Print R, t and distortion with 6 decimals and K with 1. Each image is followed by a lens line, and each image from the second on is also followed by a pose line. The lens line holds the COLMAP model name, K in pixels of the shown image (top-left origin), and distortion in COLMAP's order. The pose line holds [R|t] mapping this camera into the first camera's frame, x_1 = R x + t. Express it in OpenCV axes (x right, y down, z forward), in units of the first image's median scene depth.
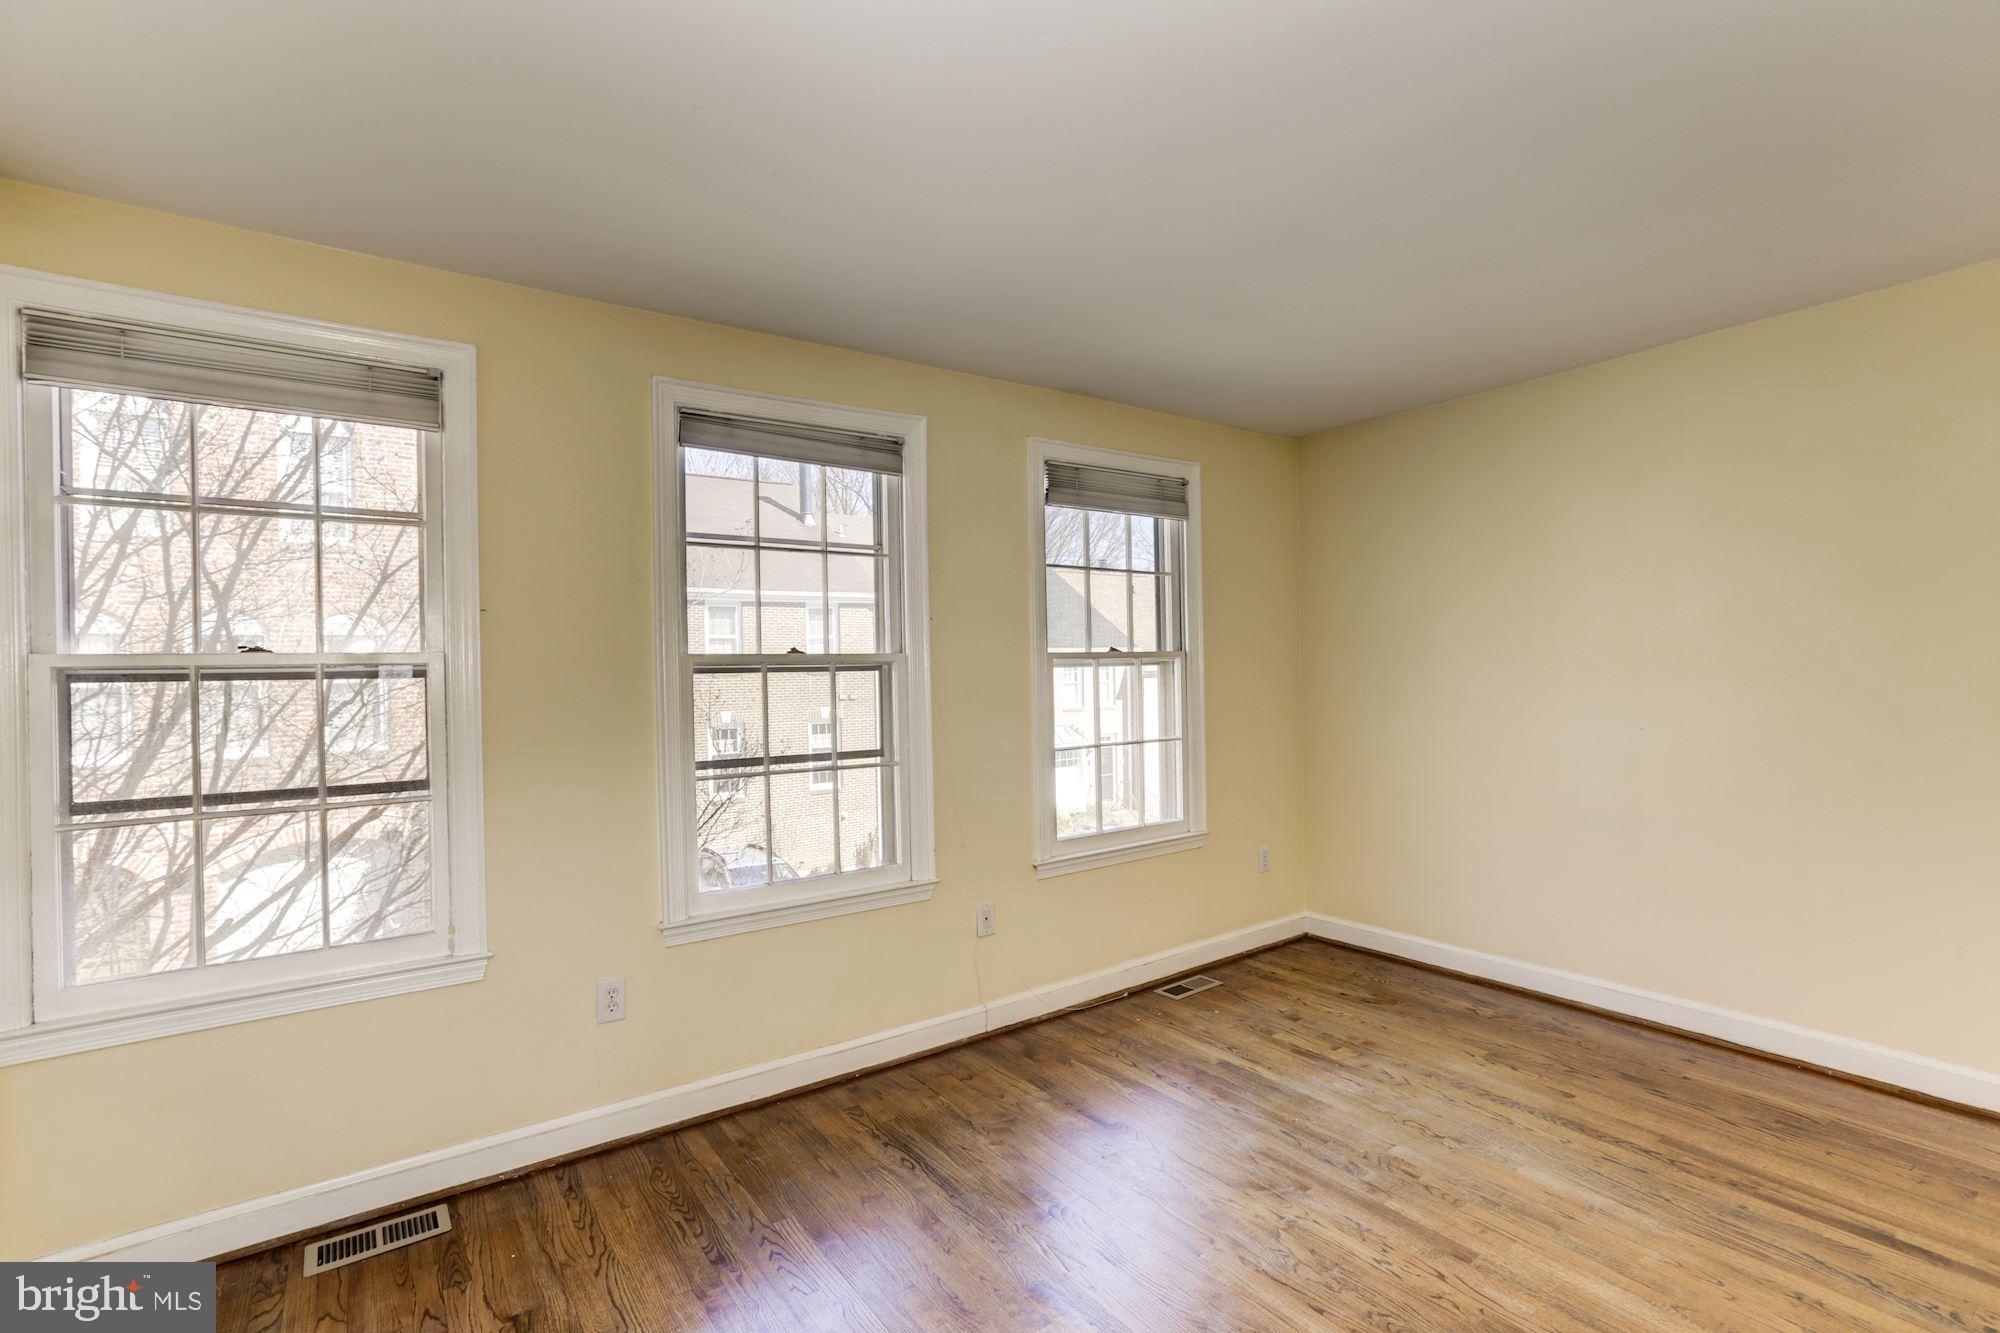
lens RADIAL K [[907.2, 0, 989.4], [0, 907.2, 664.0], [0, 0, 1]] dist [-0.033343, 0.010803]
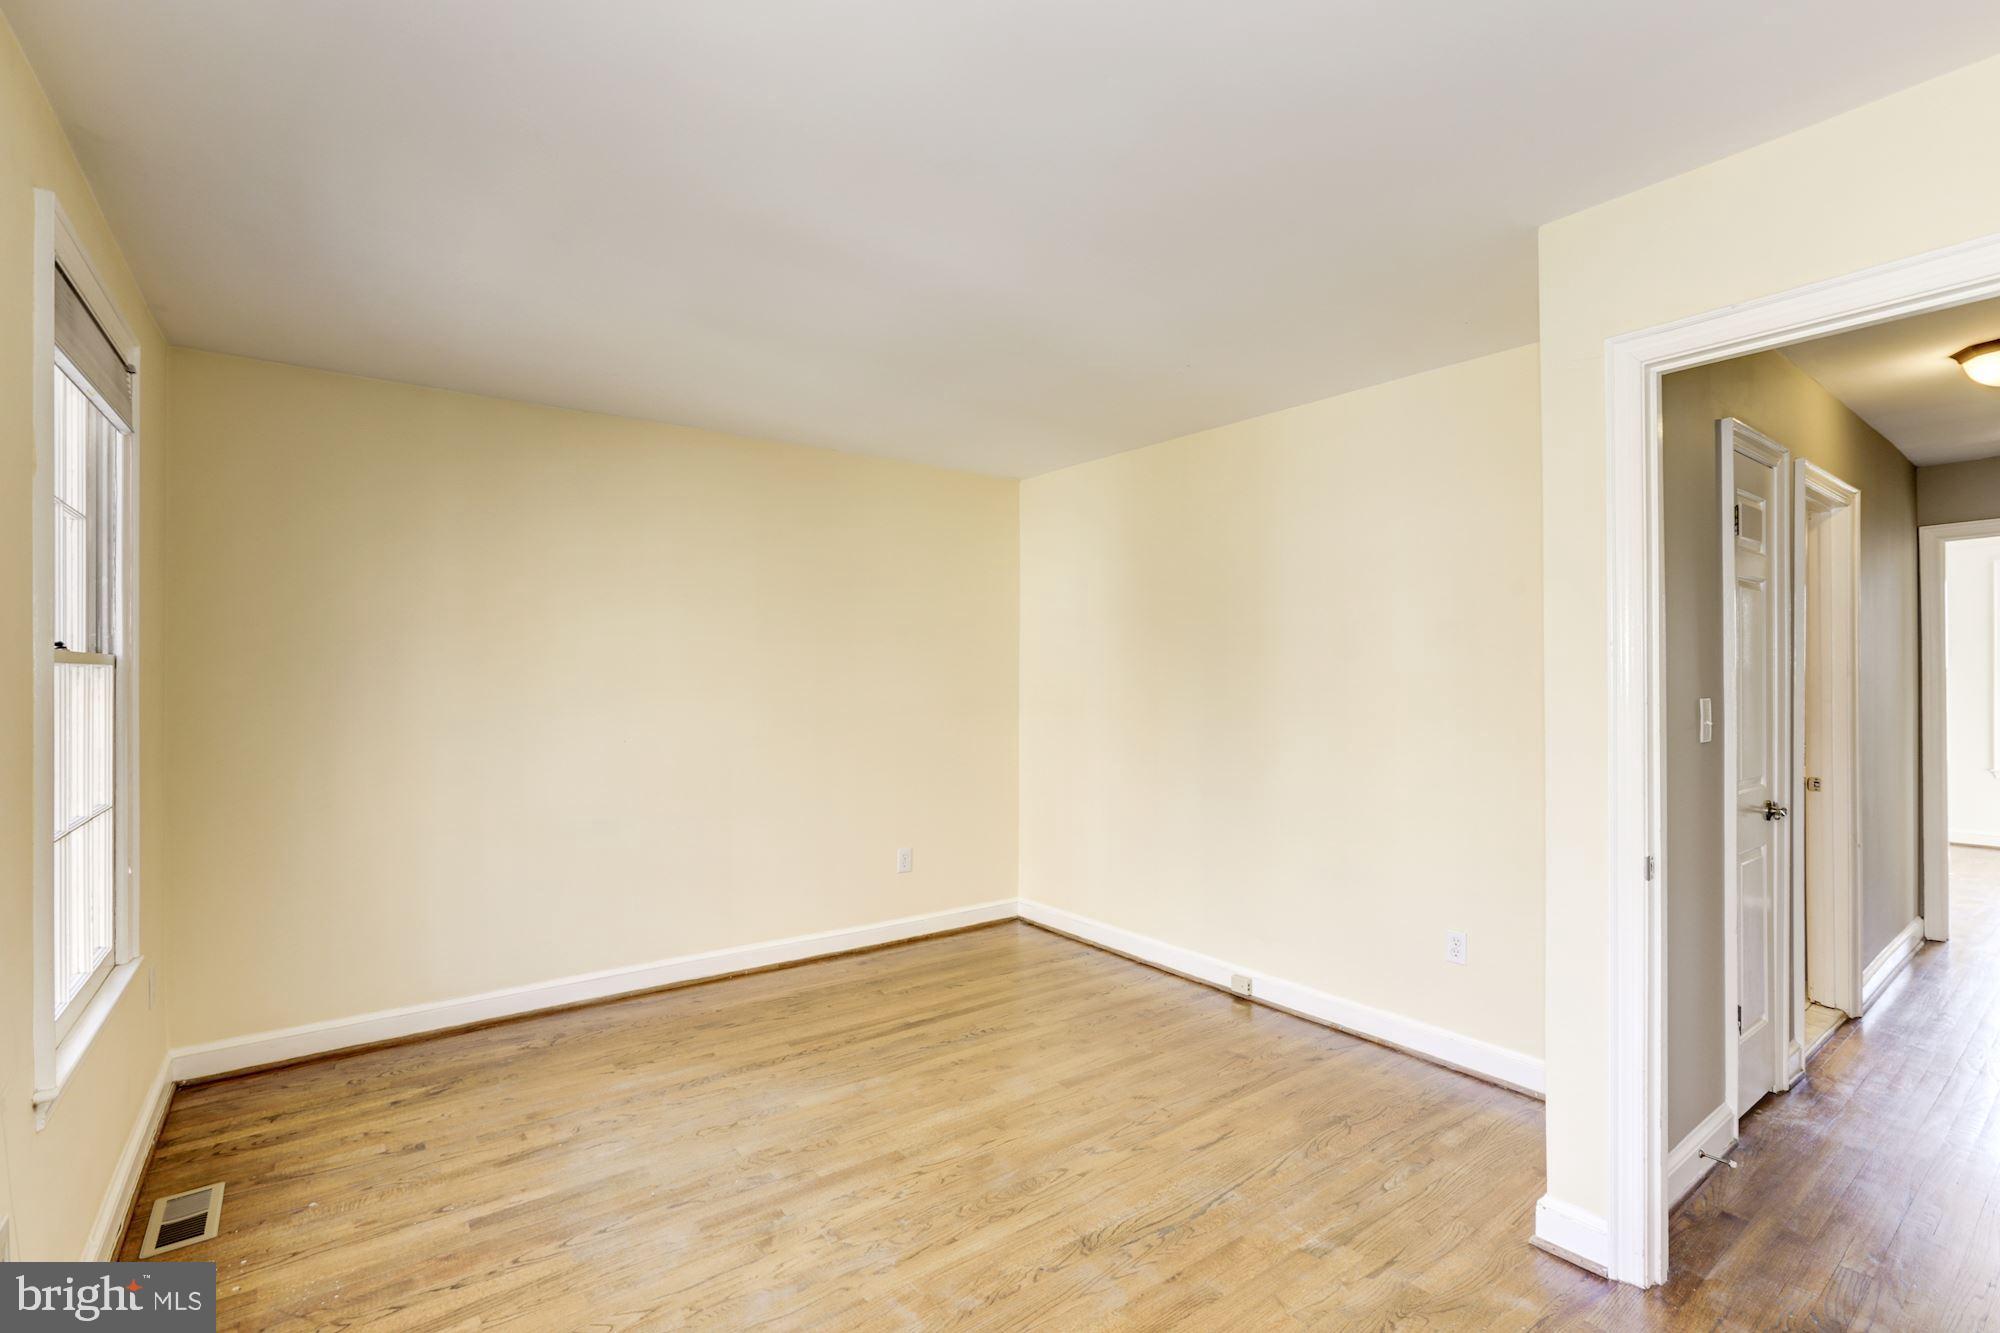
lens RADIAL K [[907.2, 0, 996.8], [0, 907.2, 678.6], [0, 0, 1]] dist [-0.033343, 0.010803]
pose [[-0.041809, 0.019296, 0.998939, -0.512614], [-0.002731, 0.999808, -0.019427, 0.013555], [-0.999122, -0.003541, -0.041748, 0.633664]]
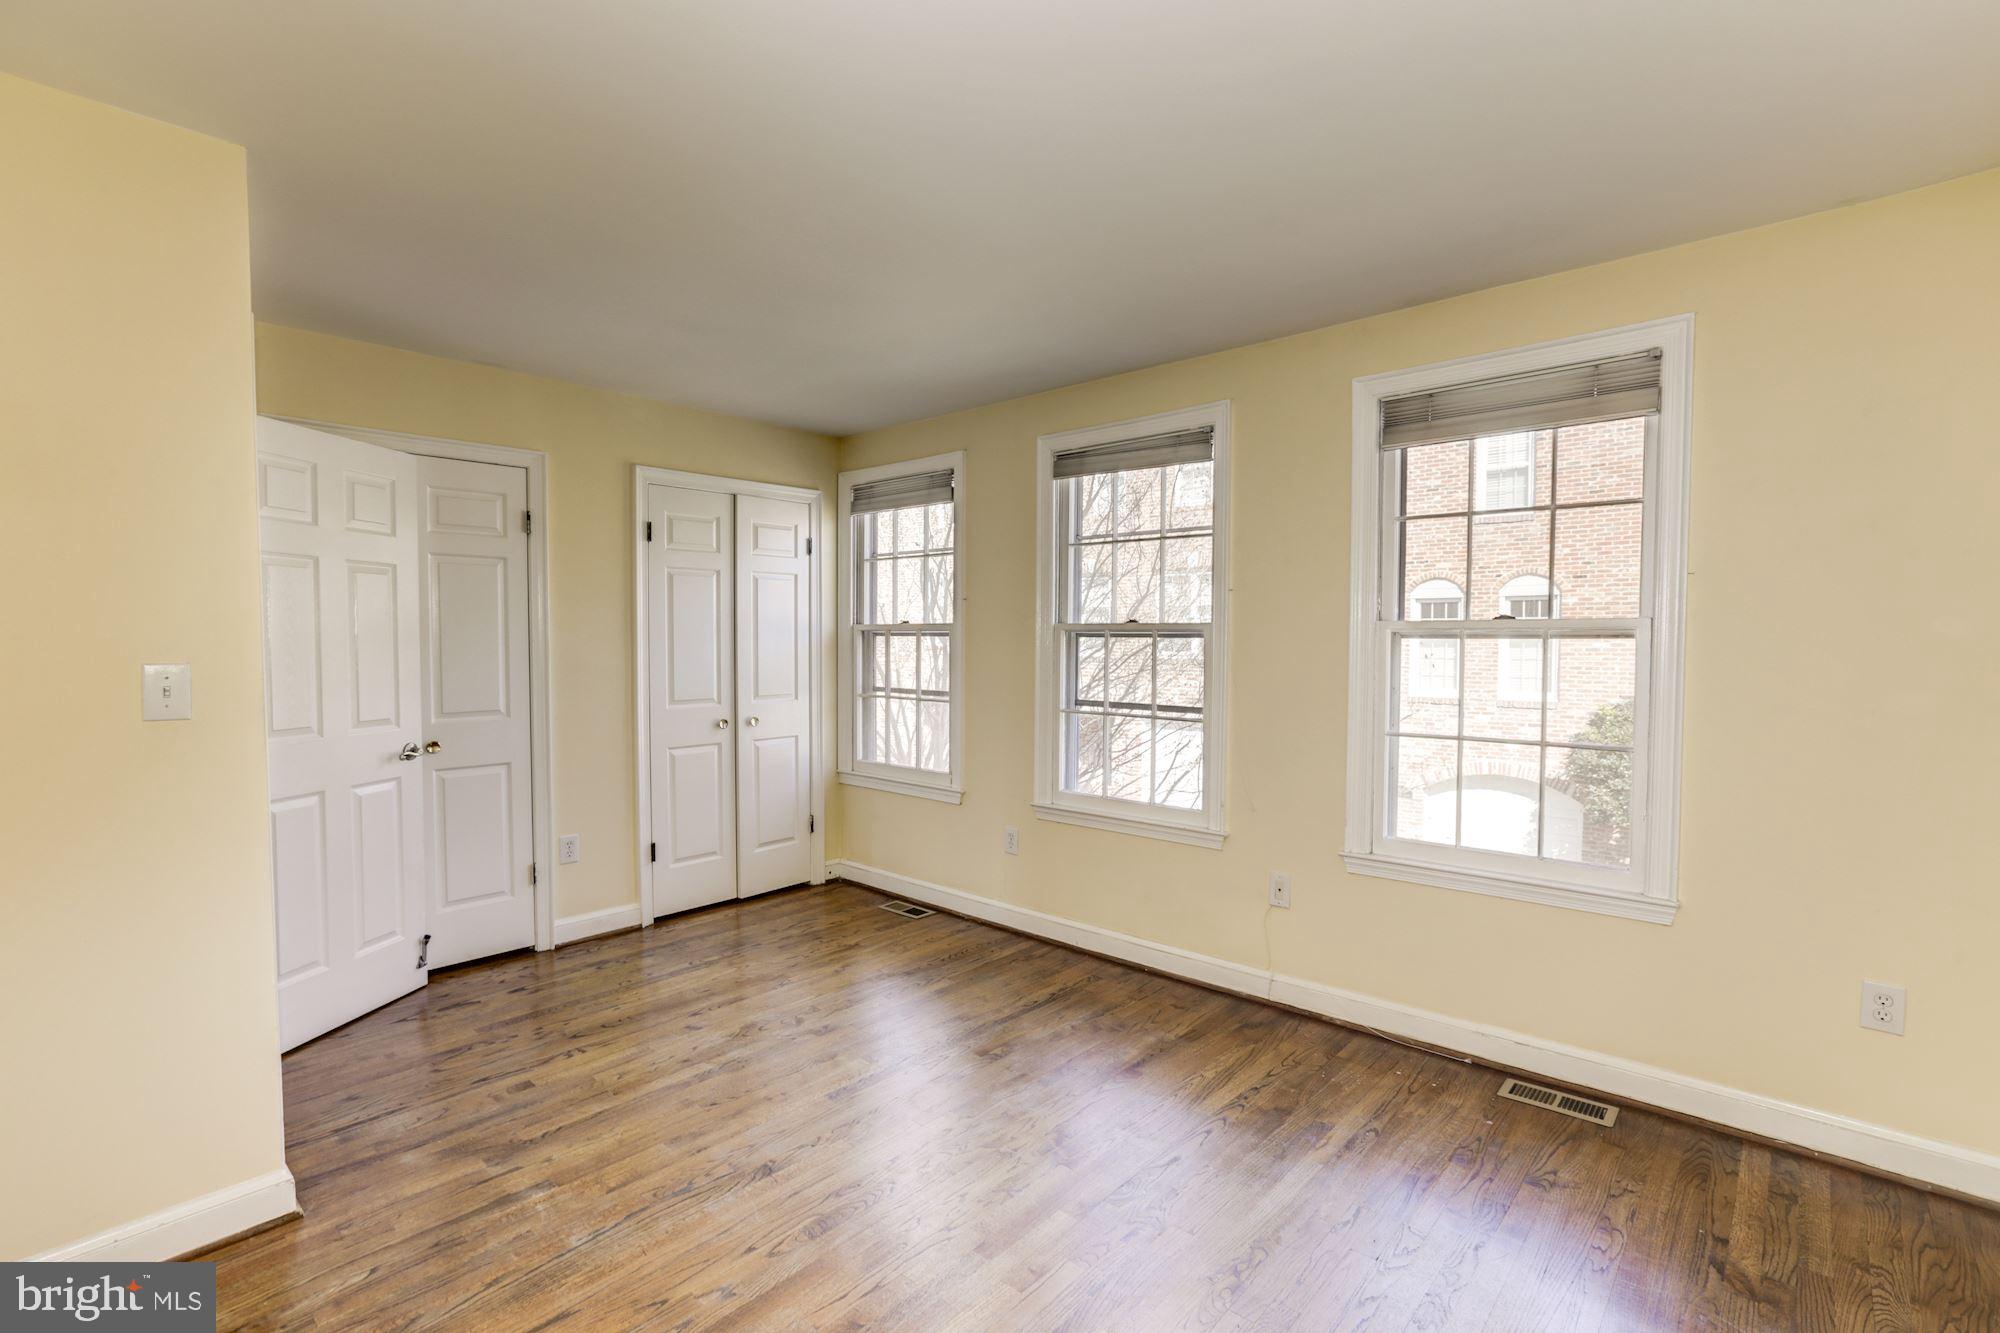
lens RADIAL K [[907.2, 0, 991.7], [0, 907.2, 658.4], [0, 0, 1]] dist [-0.033343, 0.010803]
pose [[0.218763, 0.044157, -0.974778, 1.012079], [-0.001110, 0.998986, 0.045005, -0.019183], [0.975777, -0.008764, 0.218590, 0.551391]]
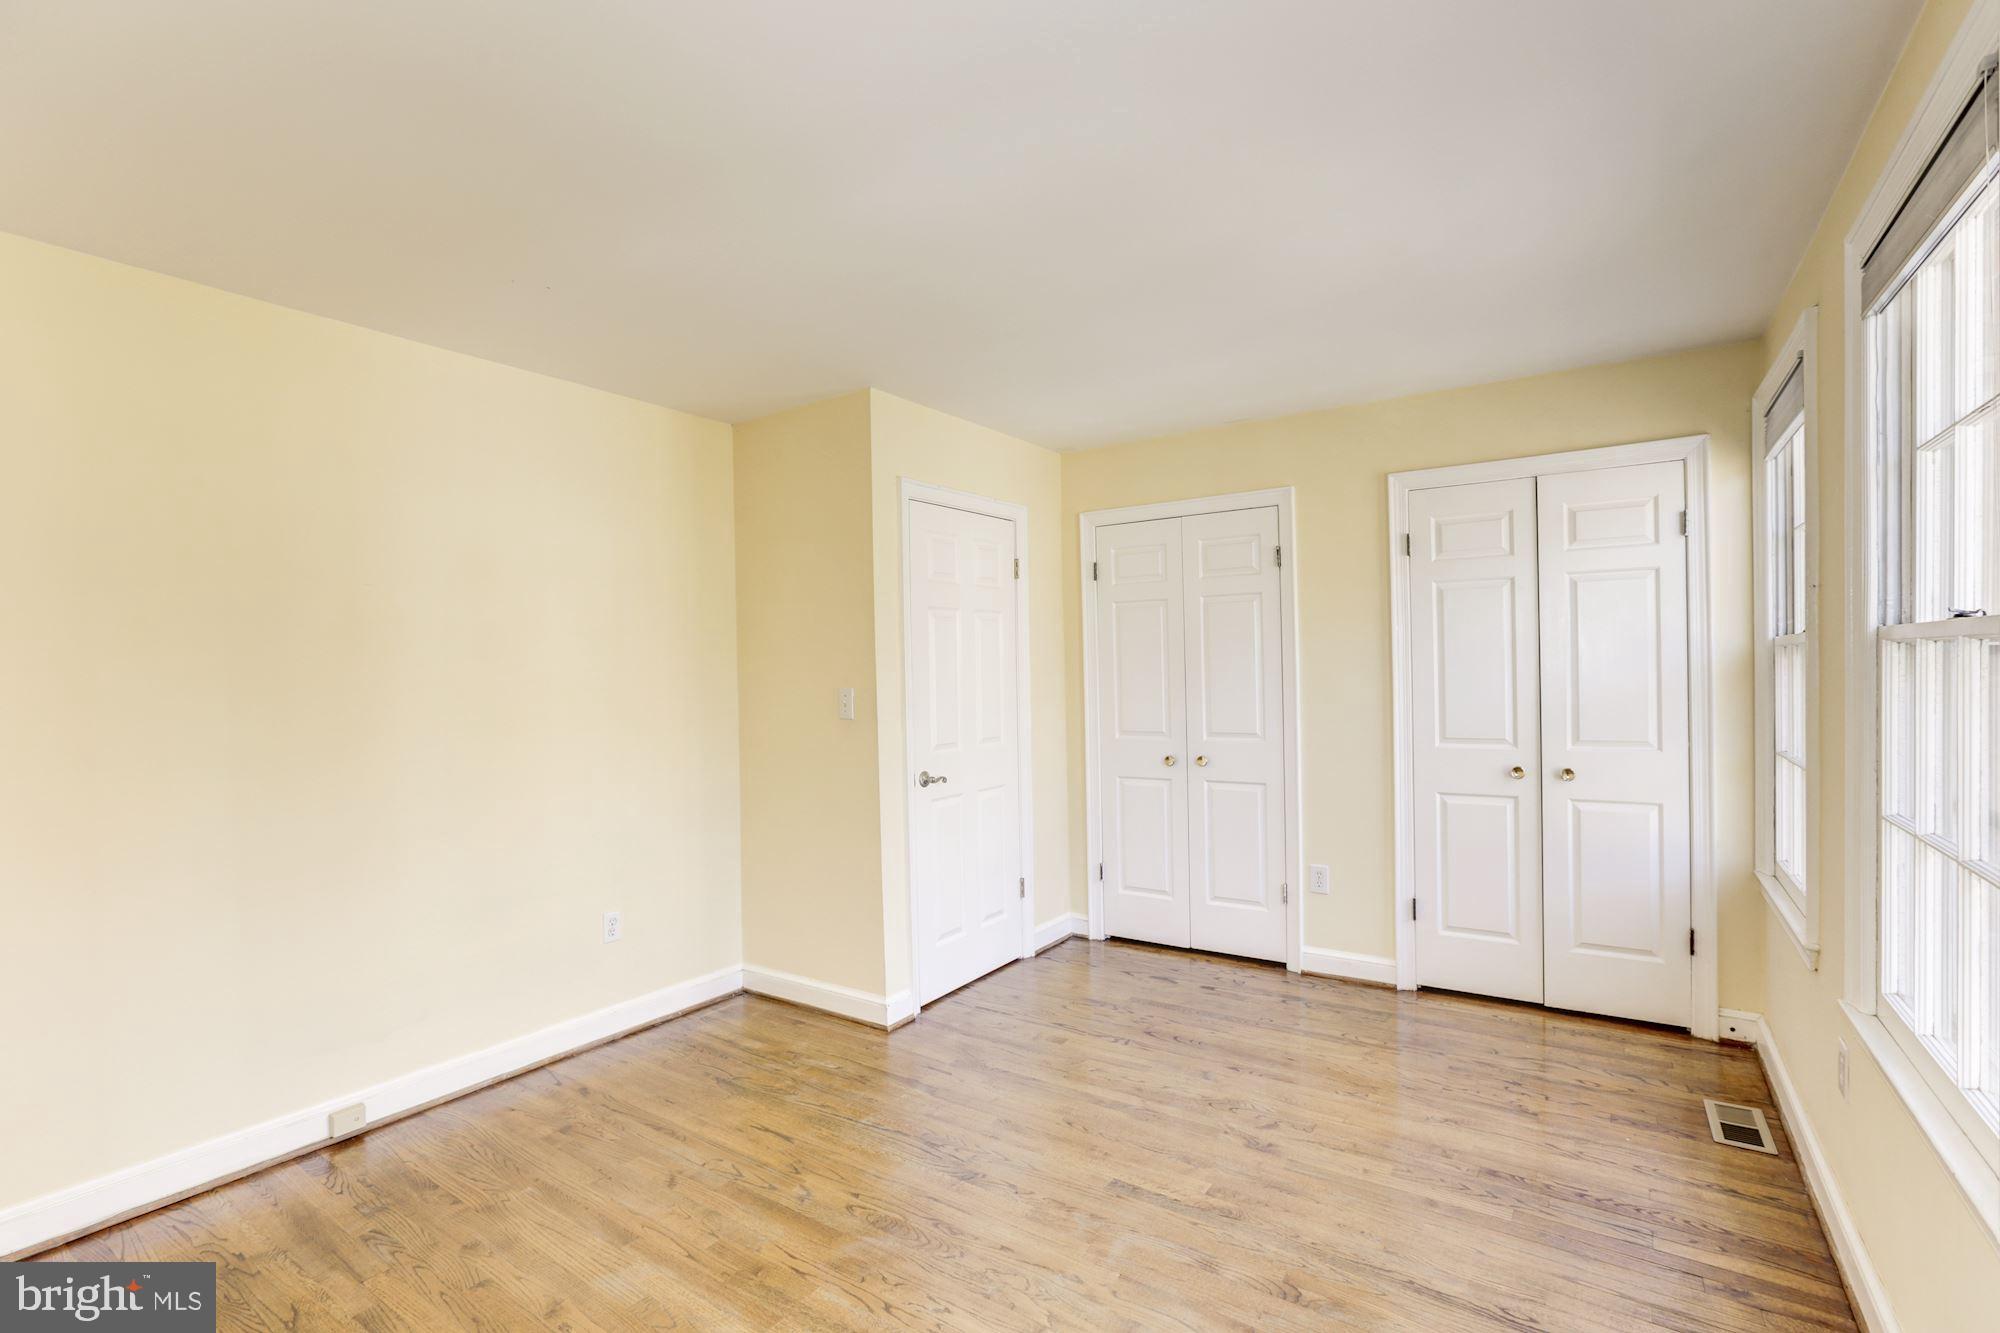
lens RADIAL K [[907.2, 0, 993.8], [0, 907.2, 657.1], [0, 0, 1]] dist [-0.033343, 0.010803]
pose [[-0.935002, 0.033159, -0.353090, 0.482319], [0.039385, 0.999169, -0.010461, -0.006589], [0.352450, -0.023687, -0.935531, 1.320782]]
